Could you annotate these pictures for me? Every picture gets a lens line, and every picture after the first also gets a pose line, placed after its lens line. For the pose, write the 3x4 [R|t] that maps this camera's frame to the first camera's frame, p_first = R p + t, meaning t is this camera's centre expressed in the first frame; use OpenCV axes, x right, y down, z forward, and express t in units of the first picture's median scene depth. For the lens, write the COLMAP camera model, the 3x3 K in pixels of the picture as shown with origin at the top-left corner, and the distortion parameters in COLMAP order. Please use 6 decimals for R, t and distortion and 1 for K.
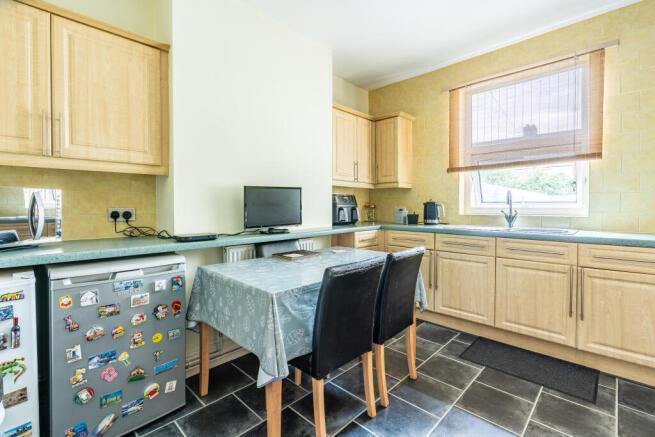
lens RADIAL K [[296.3, 0, 331.8], [0, 296.3, 206.7], [0, 0, 1]] dist [-0.000856, -0.000143]
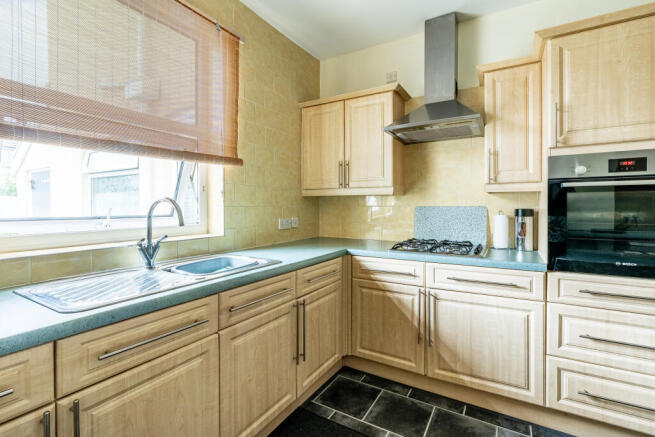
lens RADIAL K [[296.3, 0, 331.8], [0, 296.3, 206.7], [0, 0, 1]] dist [-0.000856, -0.000143]
pose [[-0.236799, -0.007395, 0.971531, 0.009712], [0.001618, 0.999967, 0.008006, -0.050434], [-0.971557, 0.003468, -0.236779, 0.939362]]
